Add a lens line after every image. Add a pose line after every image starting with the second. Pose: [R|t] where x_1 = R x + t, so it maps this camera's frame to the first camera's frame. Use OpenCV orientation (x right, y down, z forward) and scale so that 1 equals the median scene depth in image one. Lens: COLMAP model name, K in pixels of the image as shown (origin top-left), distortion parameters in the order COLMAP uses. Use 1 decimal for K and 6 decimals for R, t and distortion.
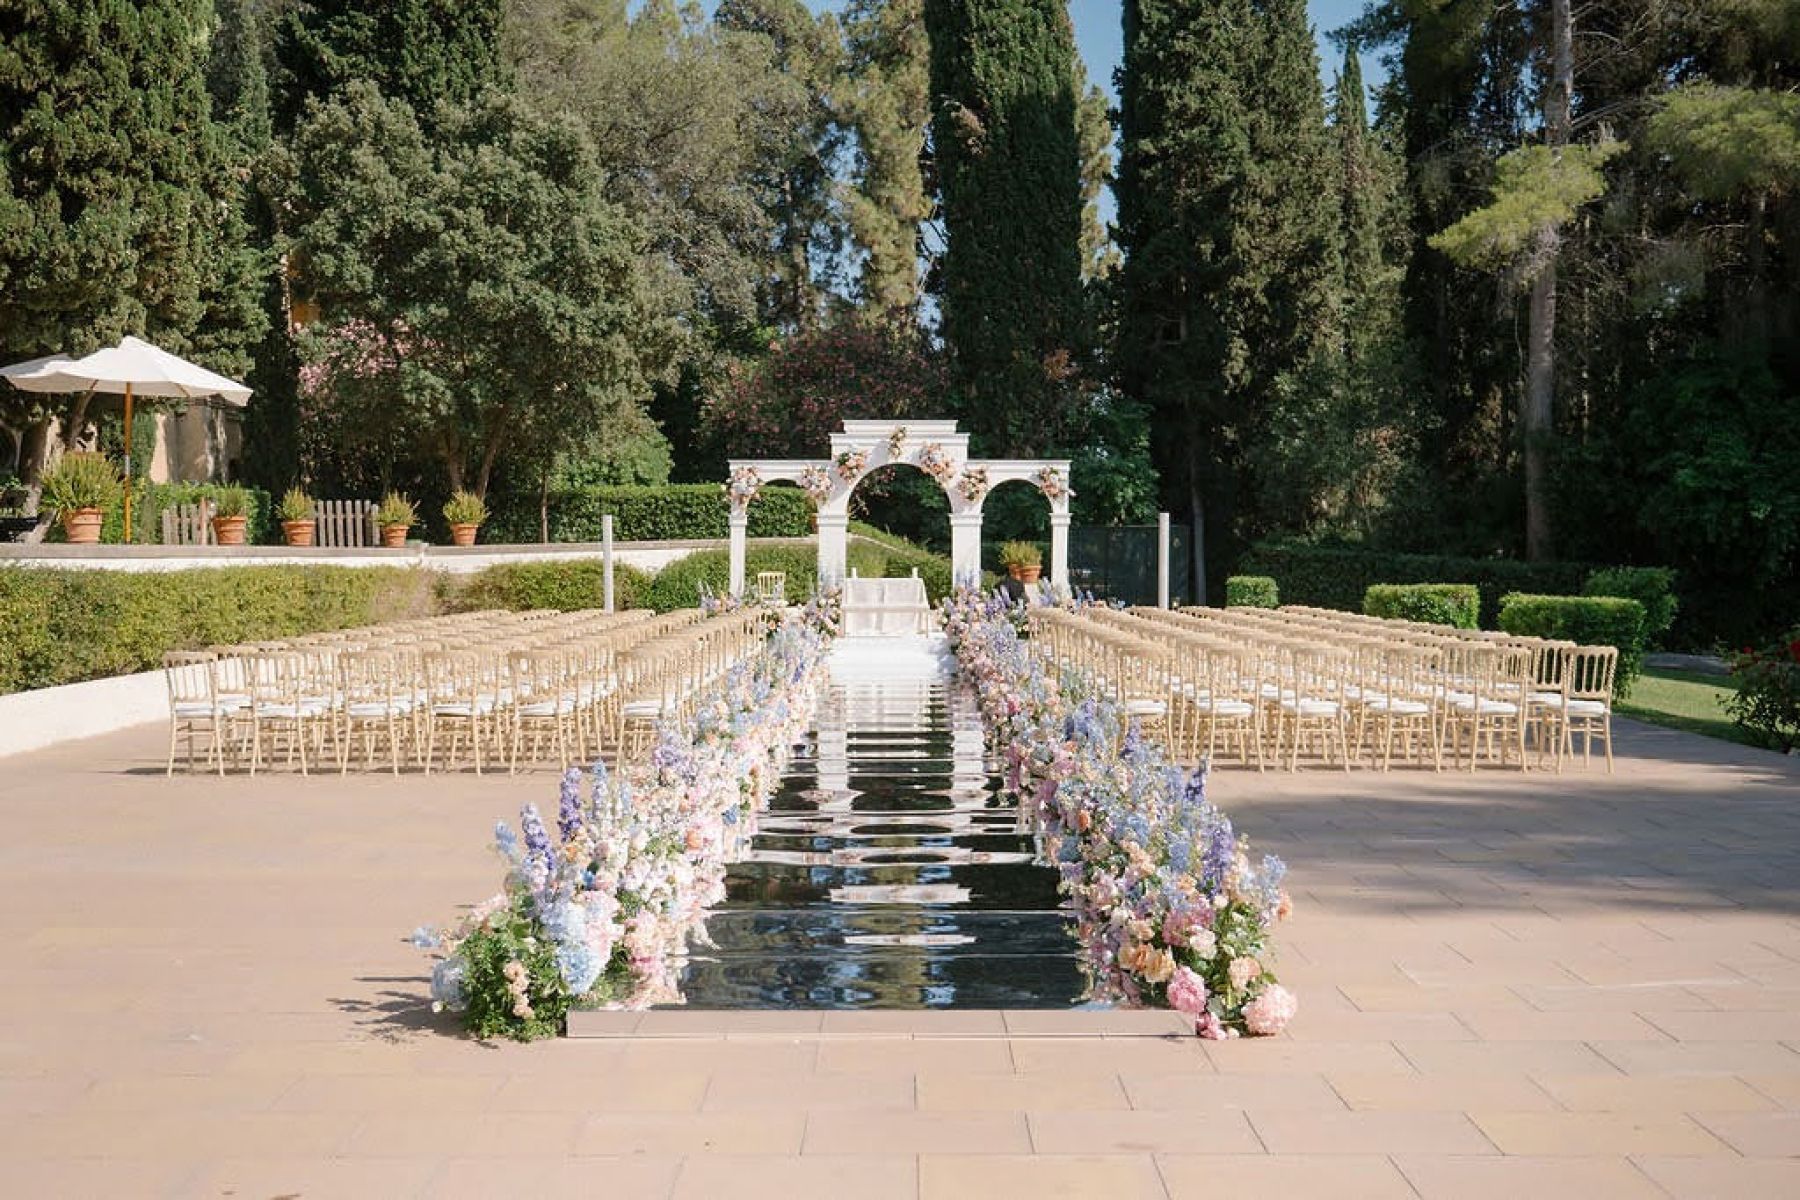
lens RADIAL K [[1958.0, 0, 856.3], [0, 1958.0, 697.7], [0, 0, 1]] dist [0.024661, -0.005668]
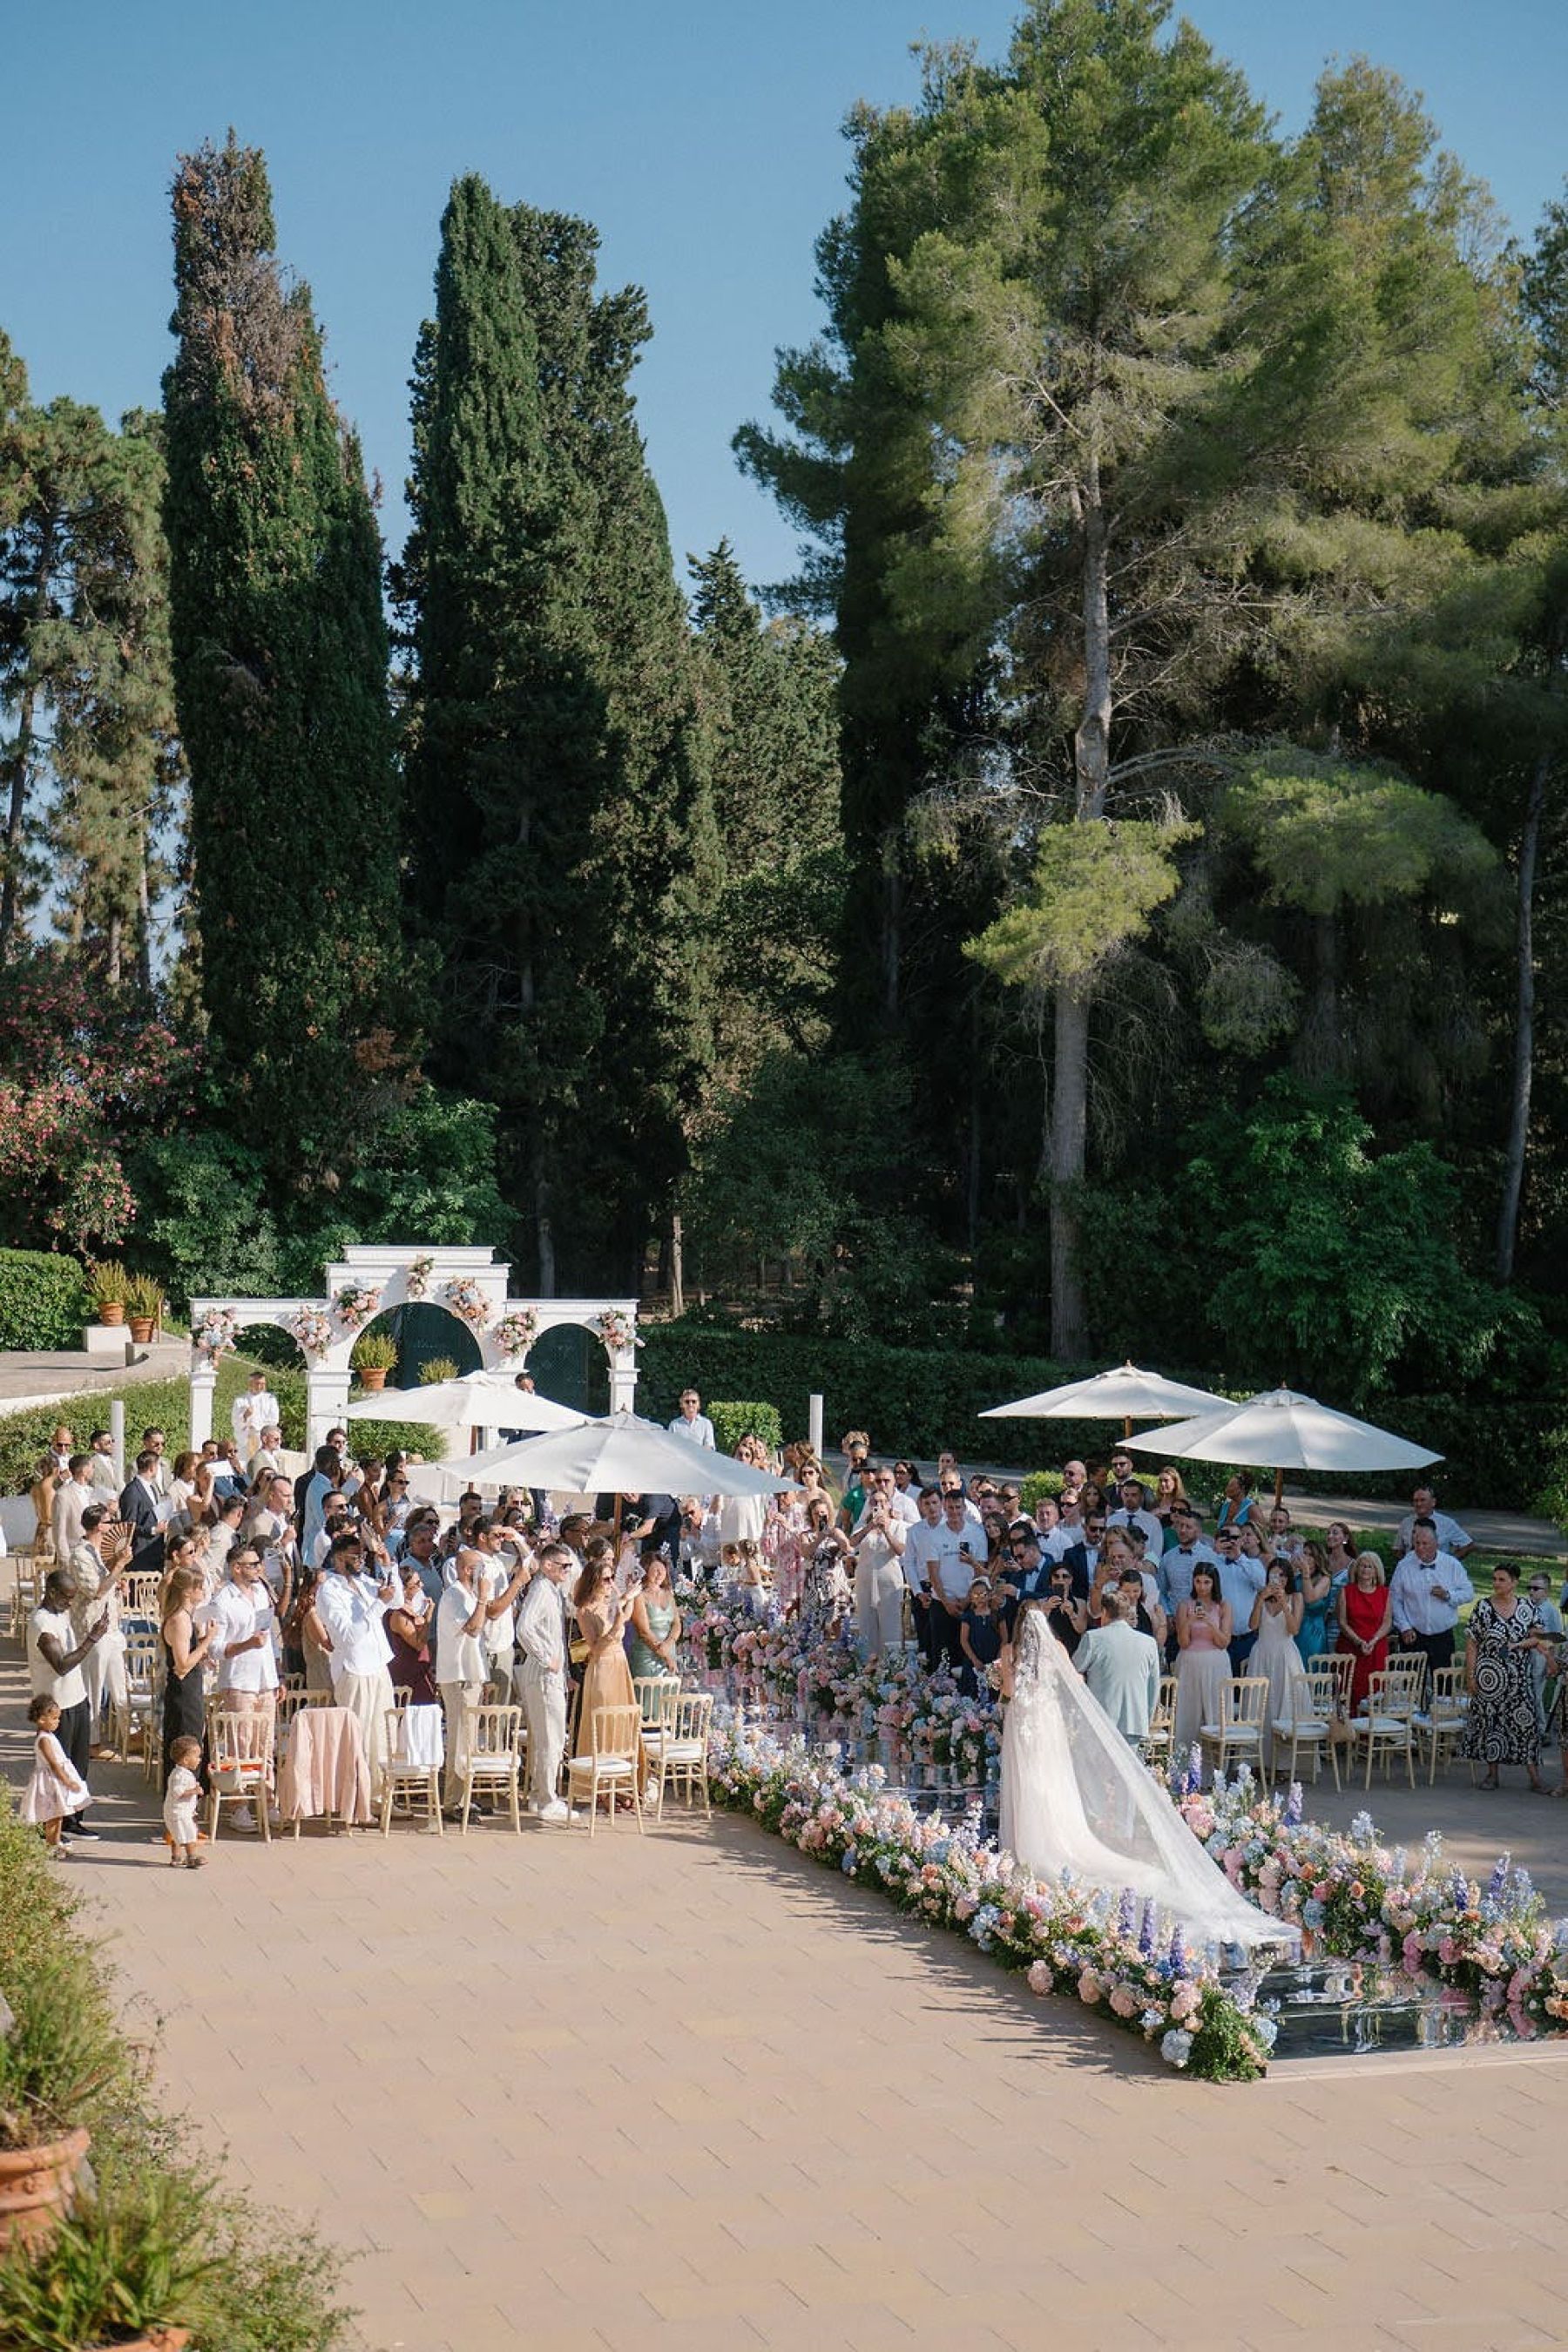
lens RADIAL K [[3376.7, 0, 784.0], [0, 3376.7, 1176.0], [0, 0, 1]] dist [-0.009160, -0.100283]
pose [[0.952451, 0.020490, 0.304001, -0.192504], [0.006346, 0.996186, -0.087026, -0.044283], [-0.304625, 0.084817, 0.948689, -0.217680]]
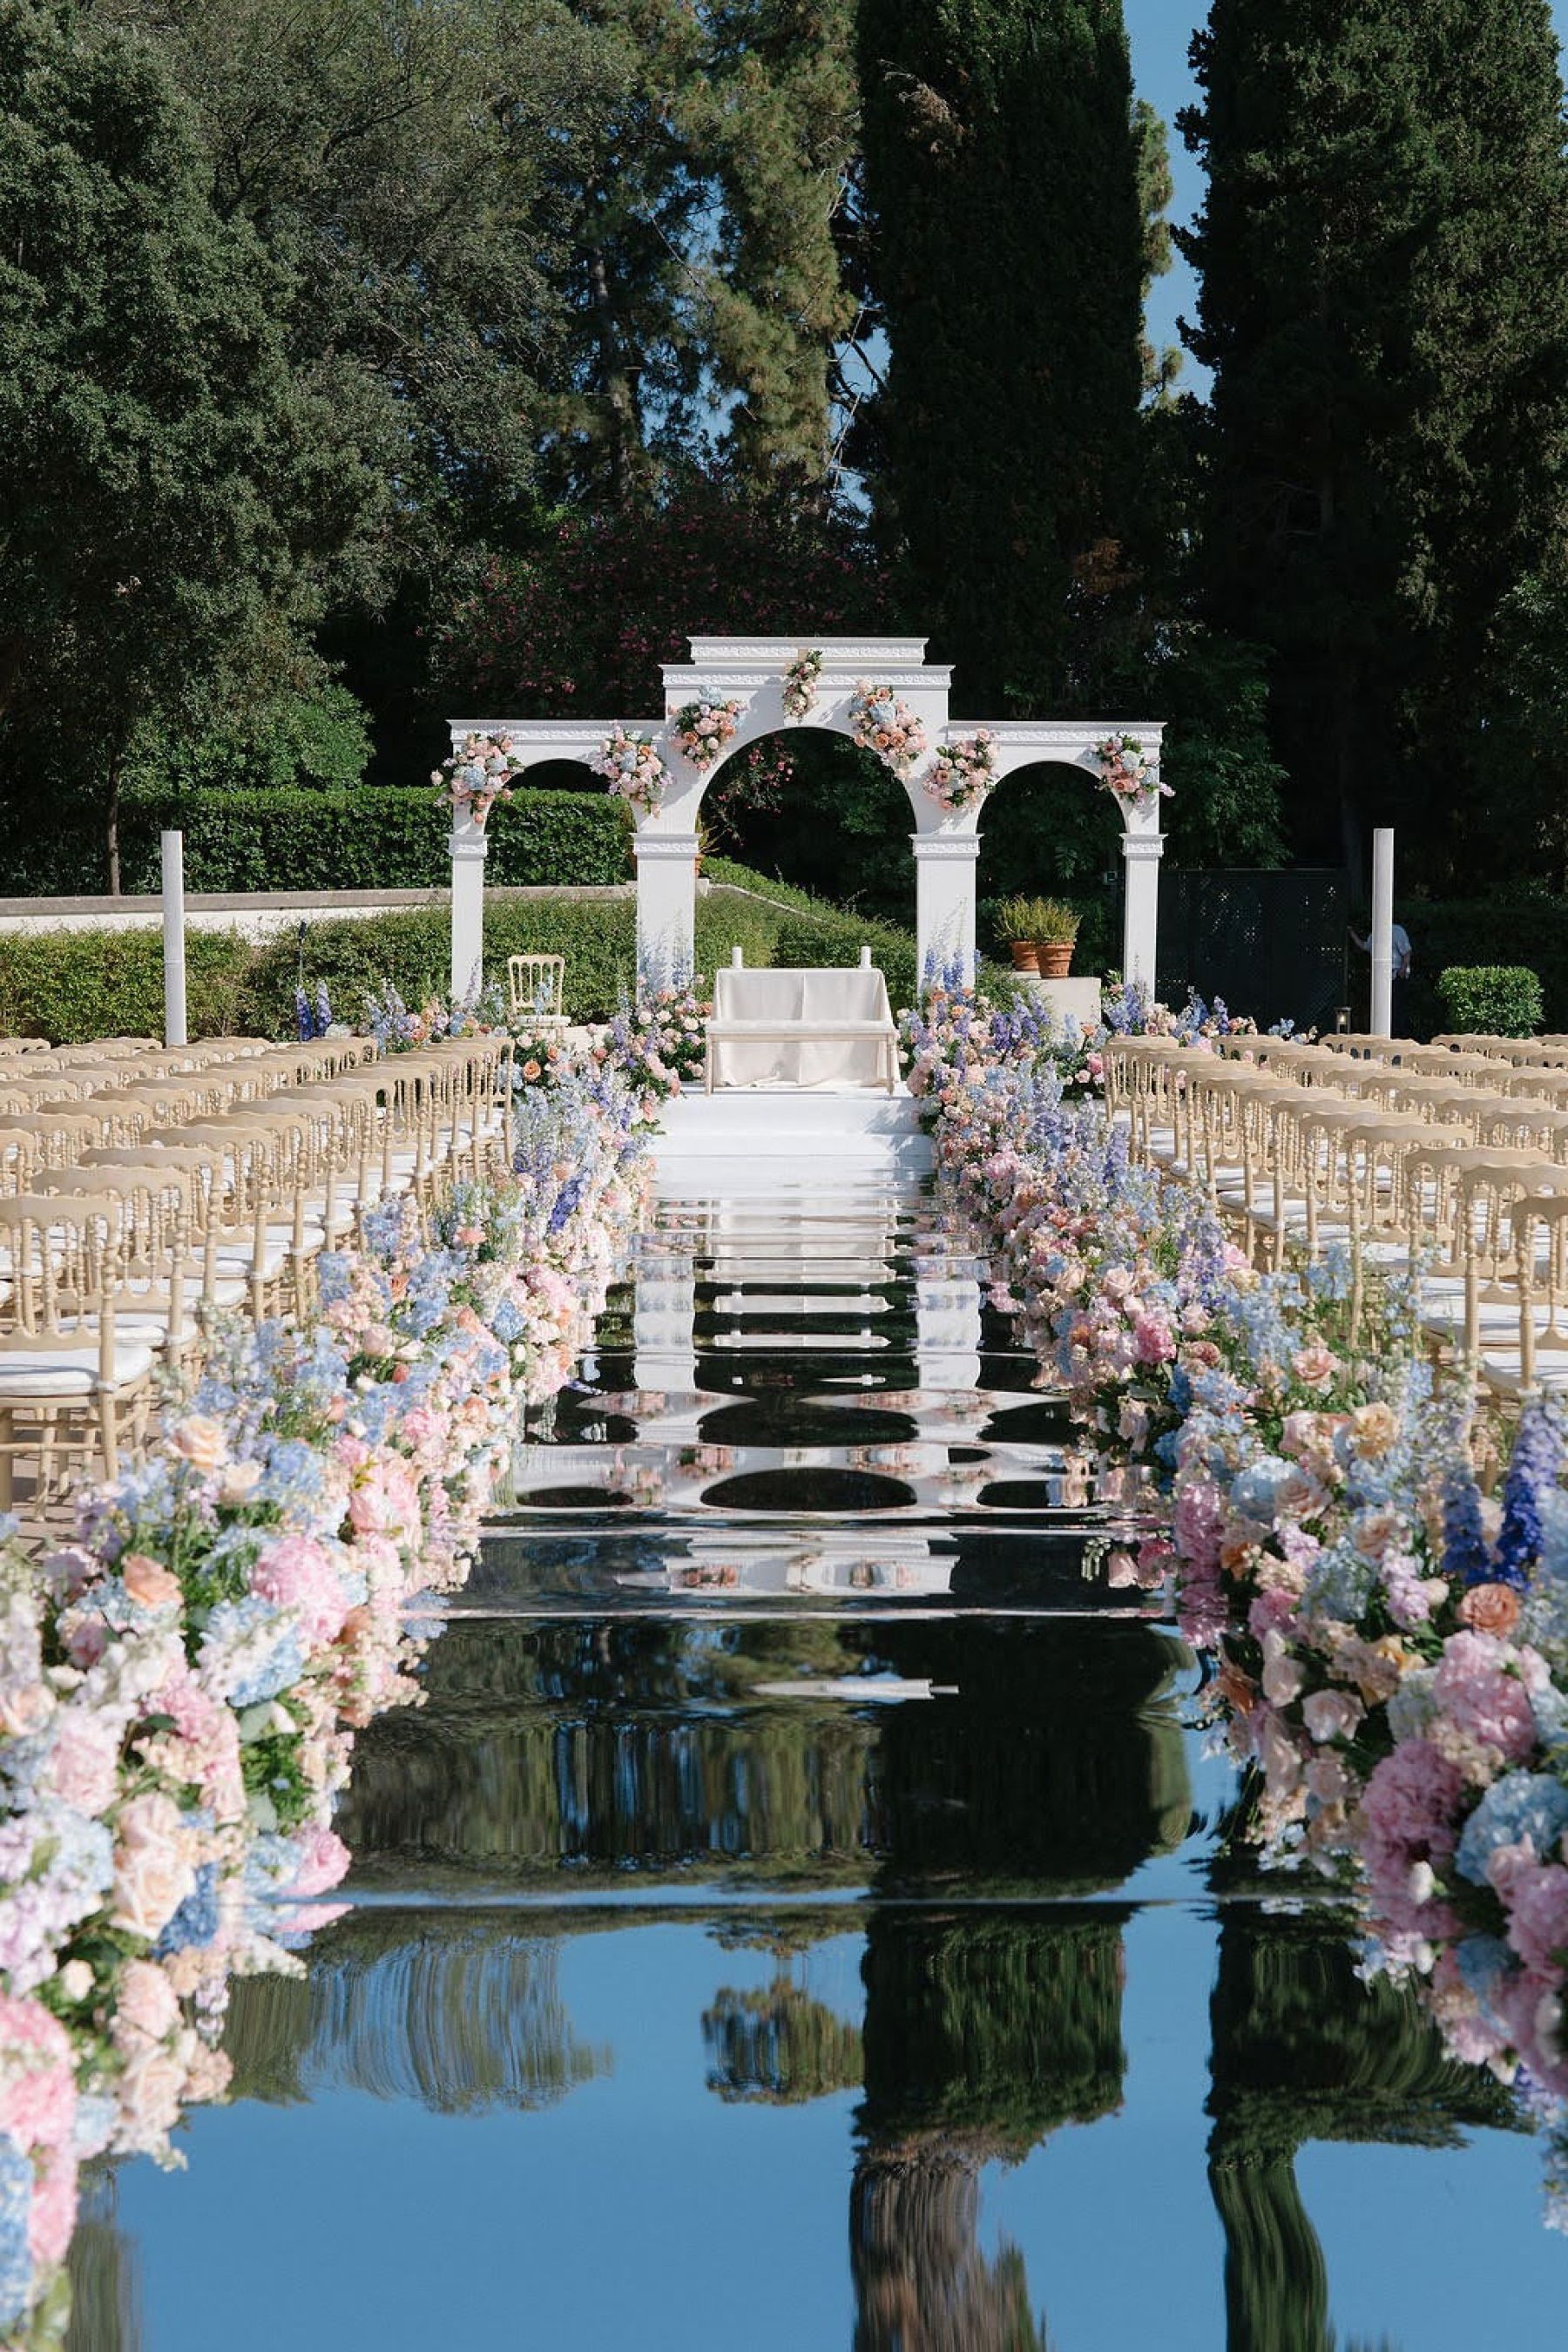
lens RADIAL K [[3376.7, 0, 784.0], [0, 3376.7, 1176.0], [0, 0, 1]] dist [-0.009160, -0.100283]
pose [[0.999838, -0.000201, 0.017996, 0.001371], [0.000180, 0.999999, 0.001217, -0.009233], [-0.017996, -0.001214, 0.999837, 0.144007]]
